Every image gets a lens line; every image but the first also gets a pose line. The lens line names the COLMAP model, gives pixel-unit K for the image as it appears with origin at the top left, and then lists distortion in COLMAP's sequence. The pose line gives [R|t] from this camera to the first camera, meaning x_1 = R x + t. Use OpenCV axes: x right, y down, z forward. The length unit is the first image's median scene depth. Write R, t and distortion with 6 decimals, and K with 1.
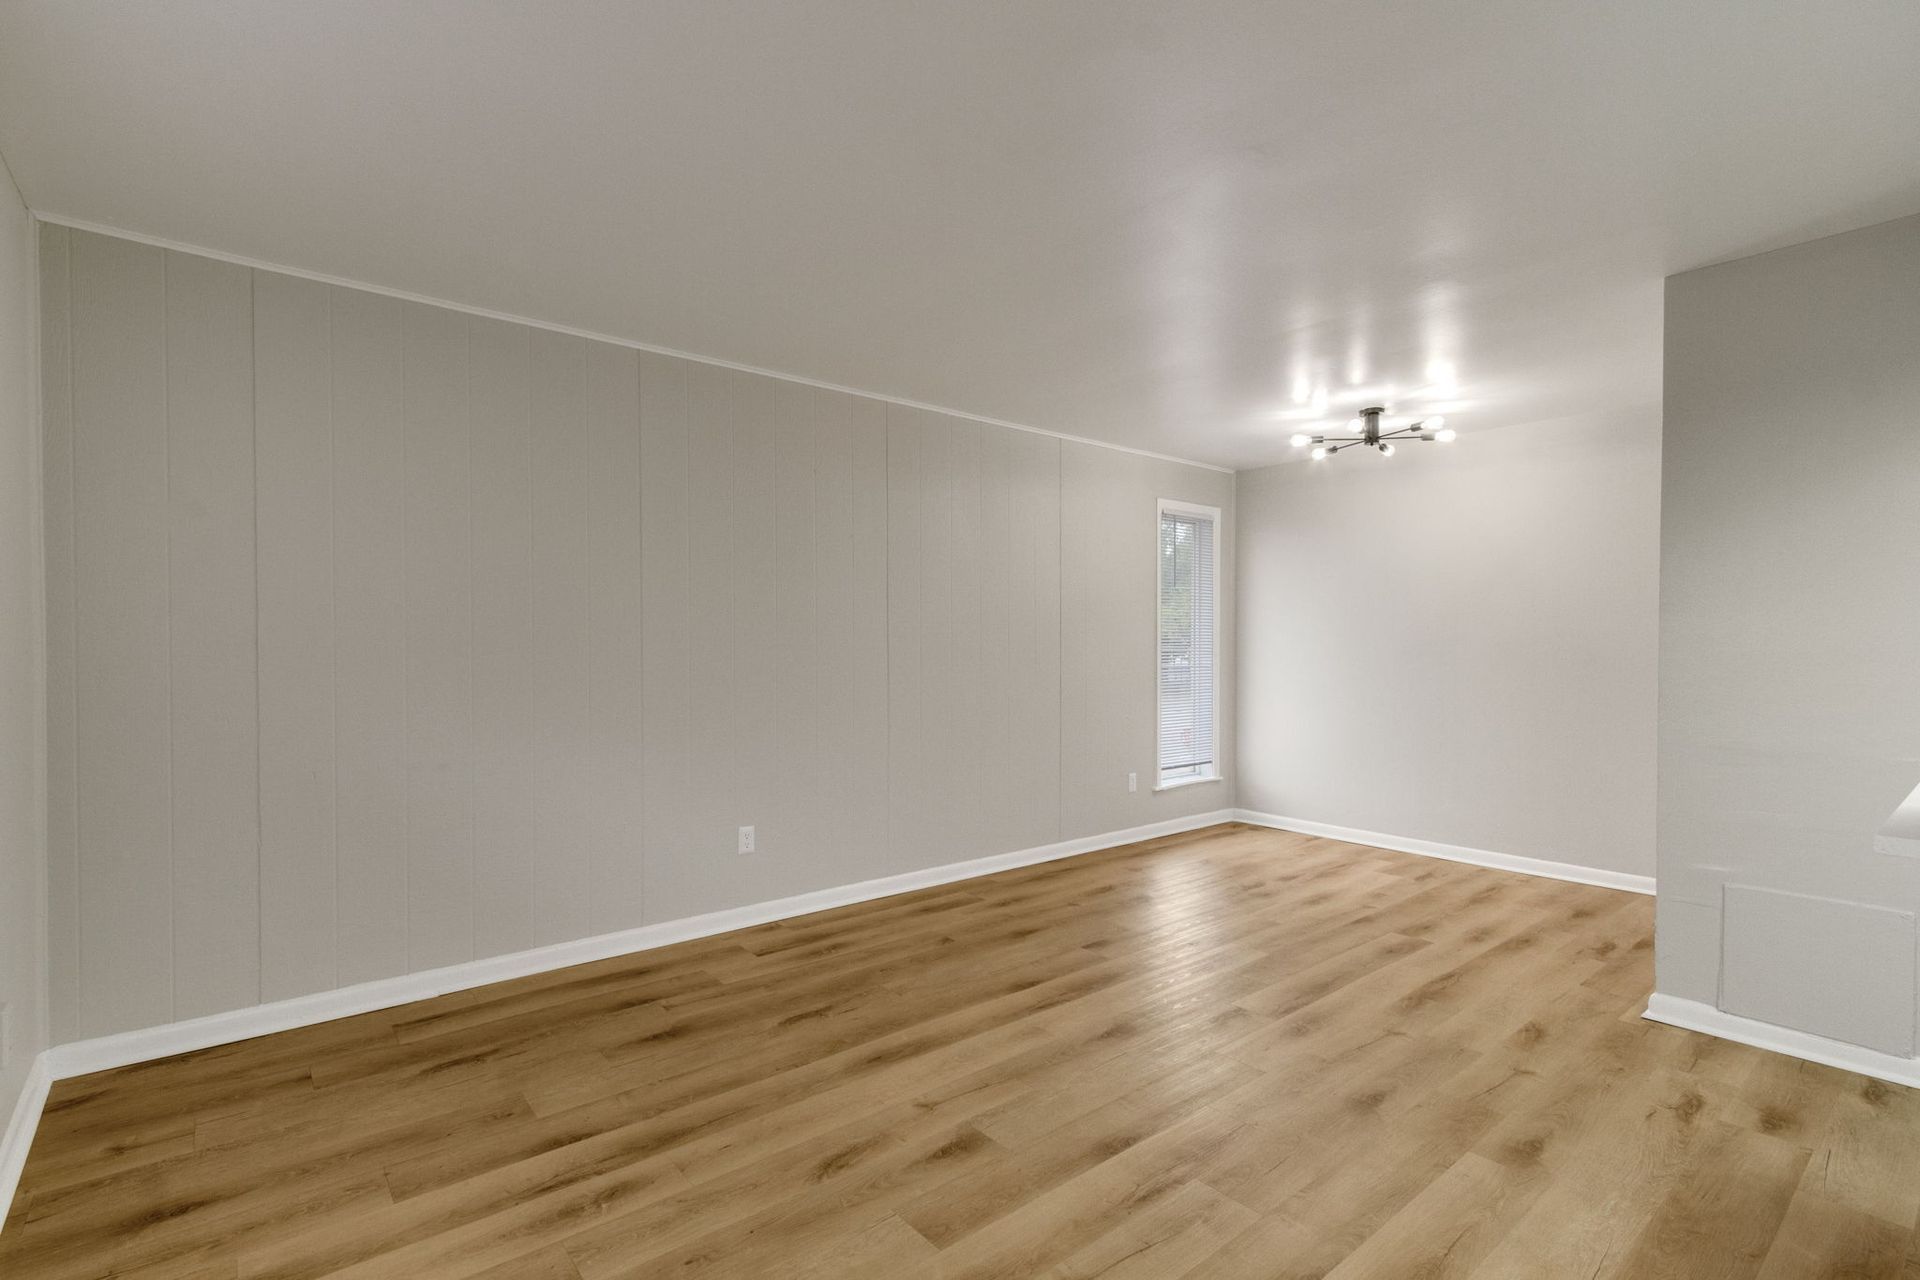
lens RADIAL K [[891.7, 0, 952.9], [0, 891.7, 658.5], [0, 0, 1]] dist [0.005908, 0.000486]
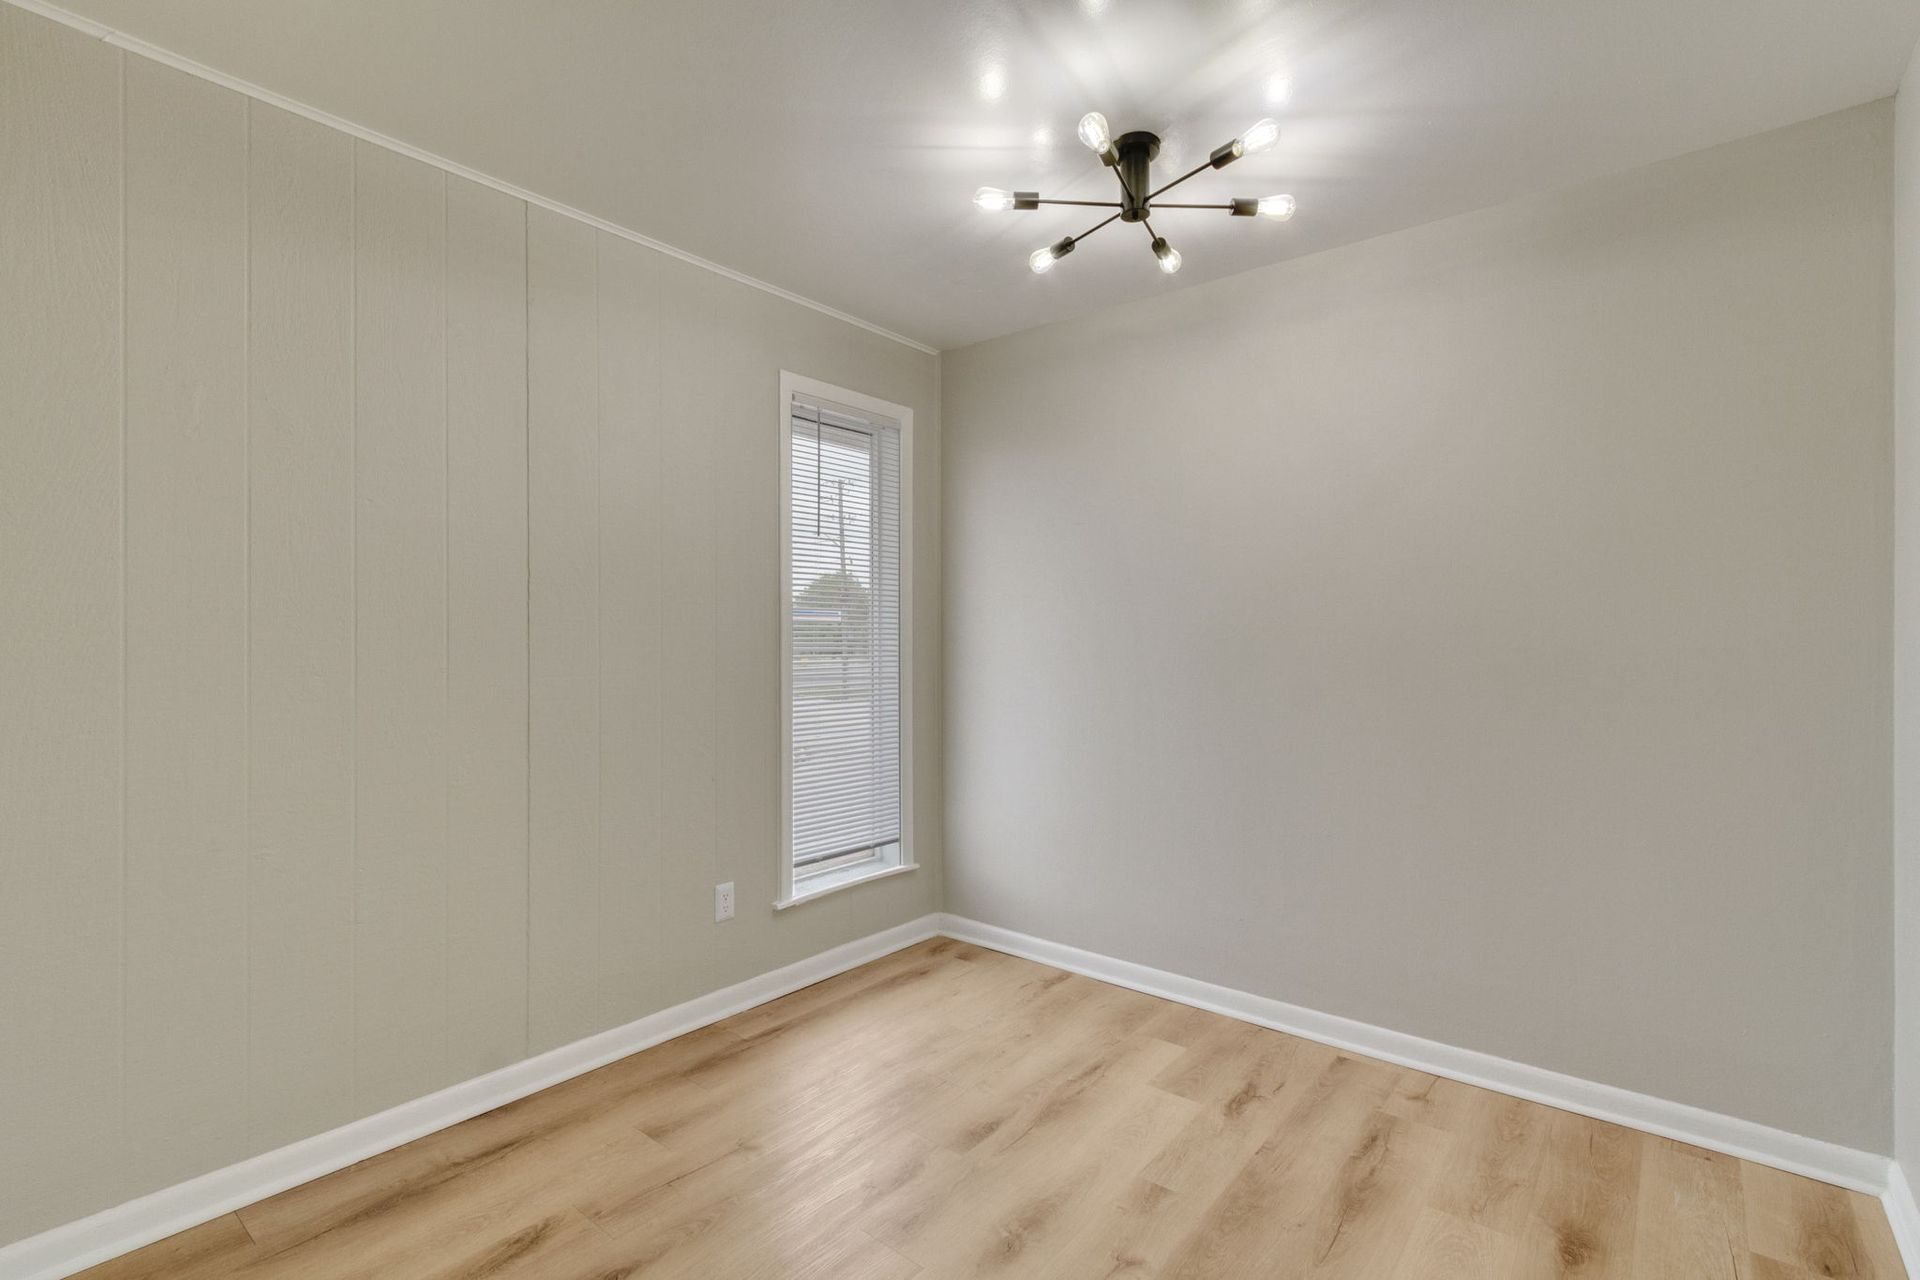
lens RADIAL K [[891.7, 0, 962.6], [0, 891.7, 633.2], [0, 0, 1]] dist [0.005908, 0.000486]
pose [[0.979221, 0.003292, 0.202767, 0.228327], [0.001851, 0.999682, -0.025168, -0.004856], [-0.202785, 0.025021, 0.978903, 0.449225]]
